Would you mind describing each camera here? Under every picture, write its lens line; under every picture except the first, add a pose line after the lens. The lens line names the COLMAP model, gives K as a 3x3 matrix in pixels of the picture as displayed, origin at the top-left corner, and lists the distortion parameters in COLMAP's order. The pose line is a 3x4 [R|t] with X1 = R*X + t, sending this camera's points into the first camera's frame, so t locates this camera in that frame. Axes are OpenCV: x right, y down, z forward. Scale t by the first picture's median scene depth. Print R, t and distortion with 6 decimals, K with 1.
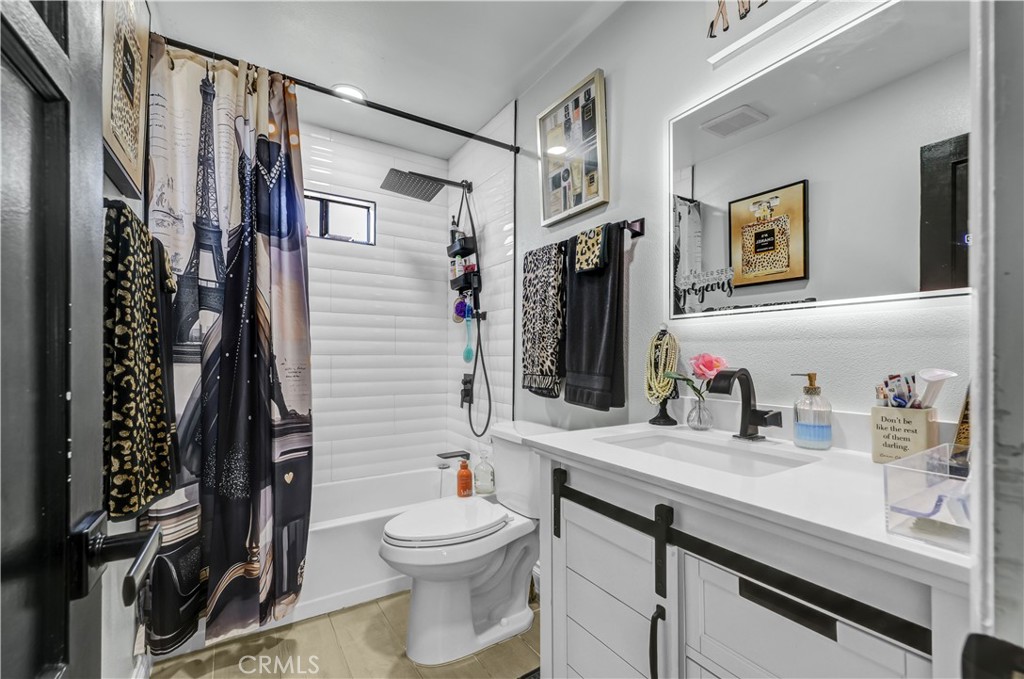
lens RADIAL K [[437.4, 0, 512.4], [0, 437.4, 346.1], [0, 0, 1]] dist [0.012709, 0.000066]
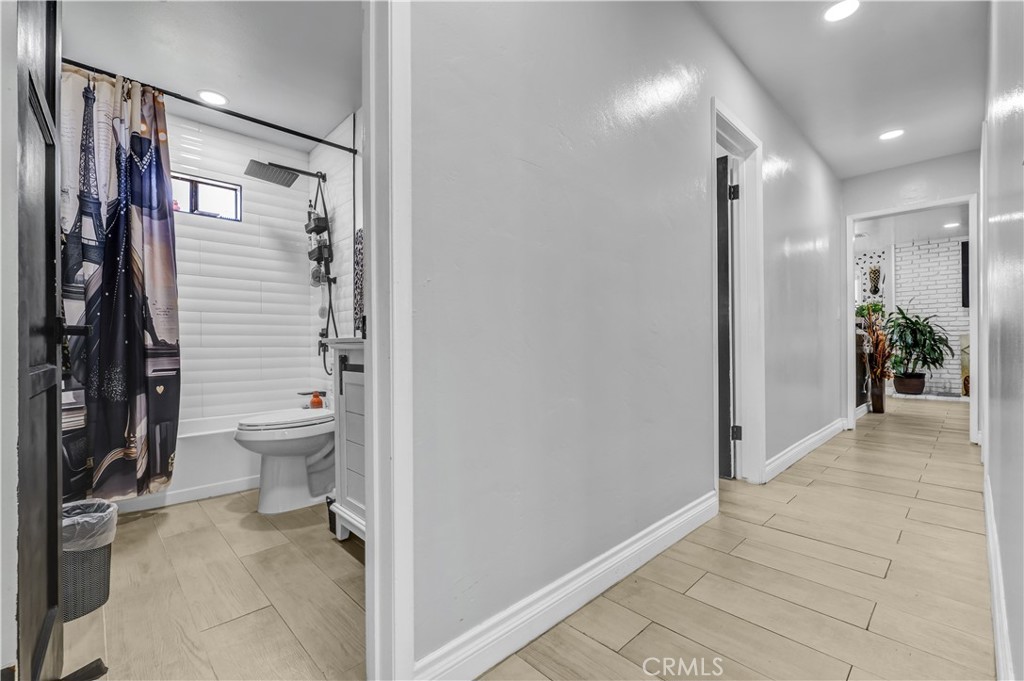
lens RADIAL K [[439.7, 0, 508.4], [0, 439.7, 337.8], [0, 0, 1]] dist [-0.000916, -0.000744]
pose [[0.981233, -0.009542, 0.192589, 0.273970], [0.009640, 0.999953, 0.000426, 0.152154], [-0.192584, 0.001439, 0.981279, -0.513822]]
